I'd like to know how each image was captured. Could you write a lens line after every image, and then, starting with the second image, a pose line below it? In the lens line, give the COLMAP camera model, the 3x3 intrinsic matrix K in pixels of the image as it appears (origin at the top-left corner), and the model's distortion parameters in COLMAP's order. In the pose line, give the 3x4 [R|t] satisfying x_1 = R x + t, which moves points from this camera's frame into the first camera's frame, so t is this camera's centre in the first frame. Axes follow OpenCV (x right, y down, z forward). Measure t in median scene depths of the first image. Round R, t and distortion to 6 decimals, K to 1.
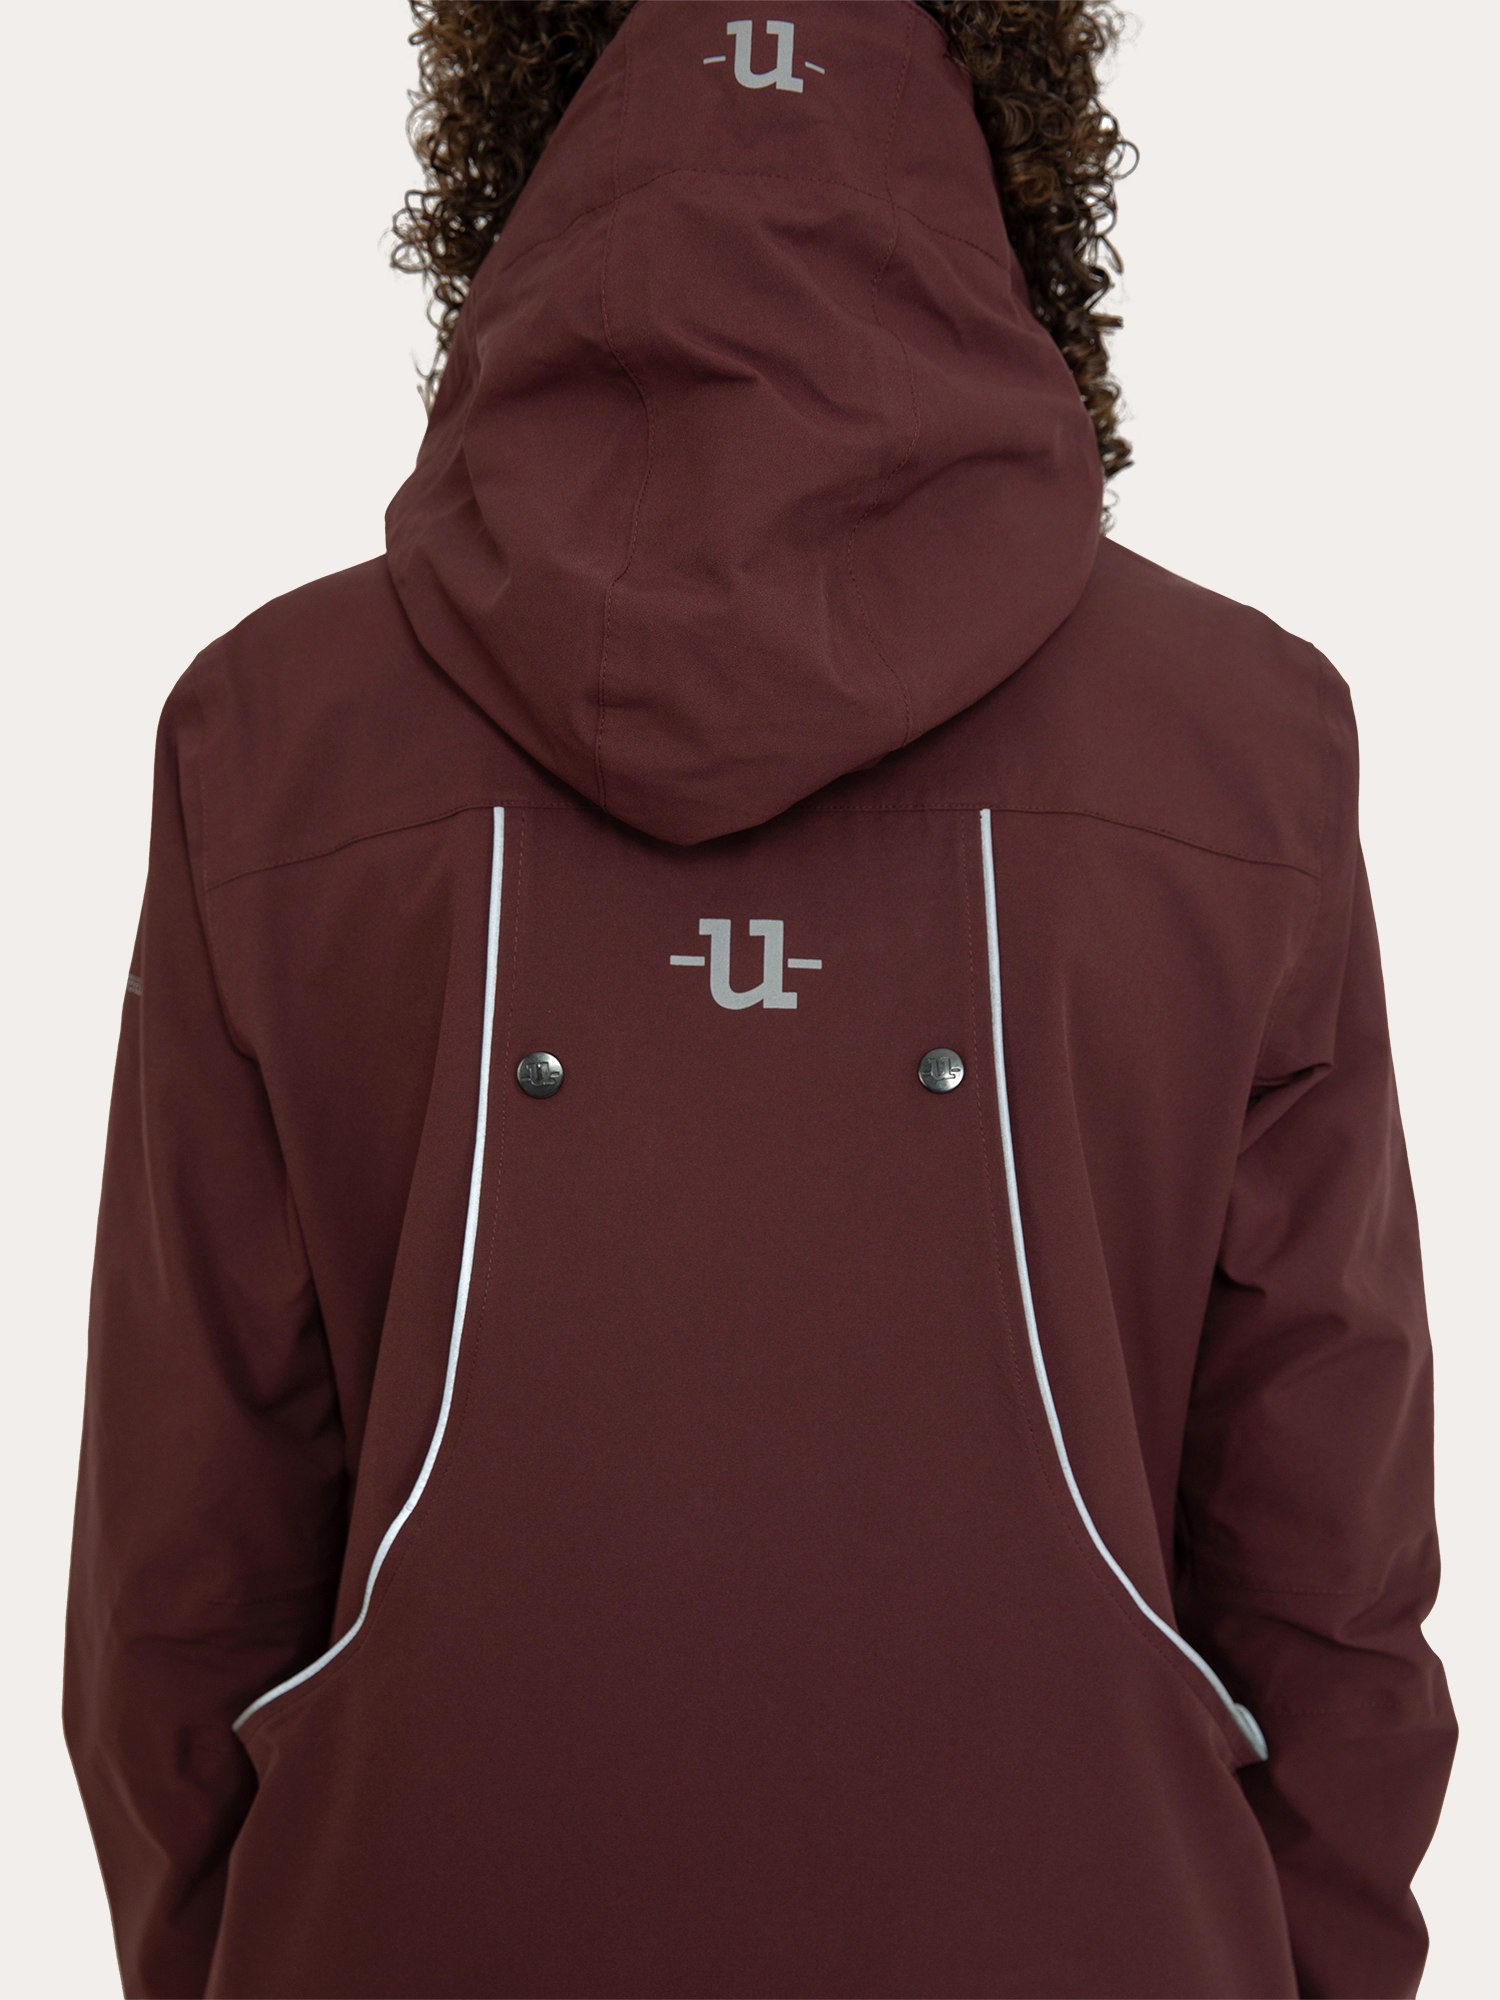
lens RADIAL K [[2827.8, 0, 729.1], [0, 2827.8, 1046.6], [0, 0, 1]] dist [0.035766, 0.000000]
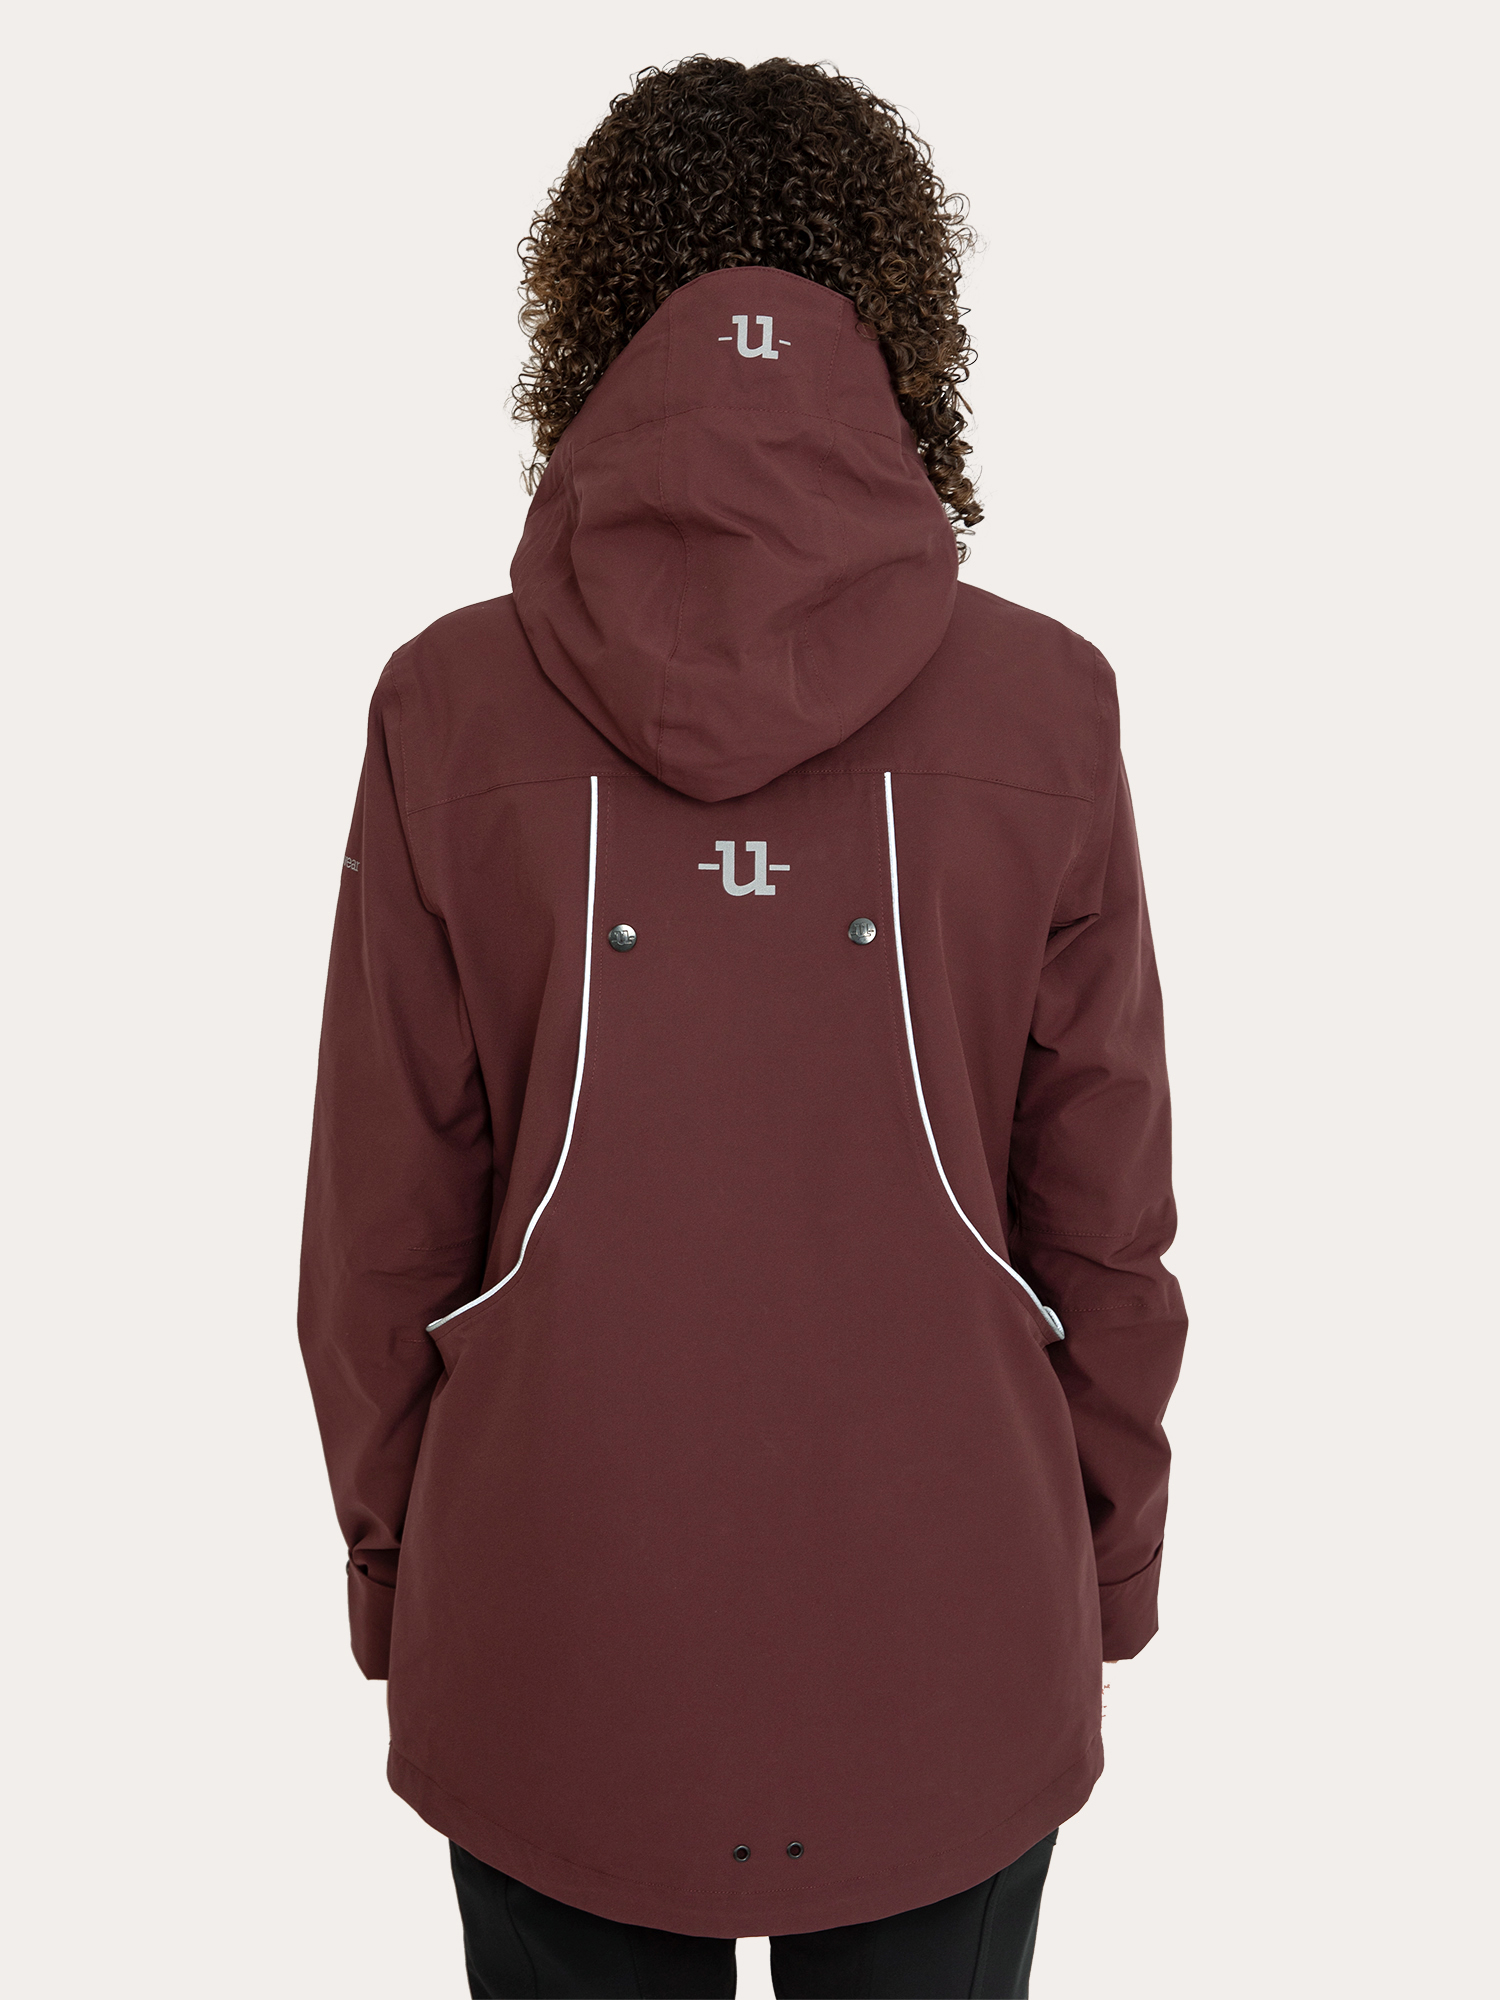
lens RADIAL K [[2827.8, 0, 740.1], [0, 2827.8, 1001.2], [0, 0, 1]] dist [0.035766, 0.000000]
pose [[0.999330, -0.010137, 0.035161, -0.055582], [0.006562, 0.994931, 0.100350, -0.117780], [-0.036000, -0.100052, 0.994331, -0.664013]]
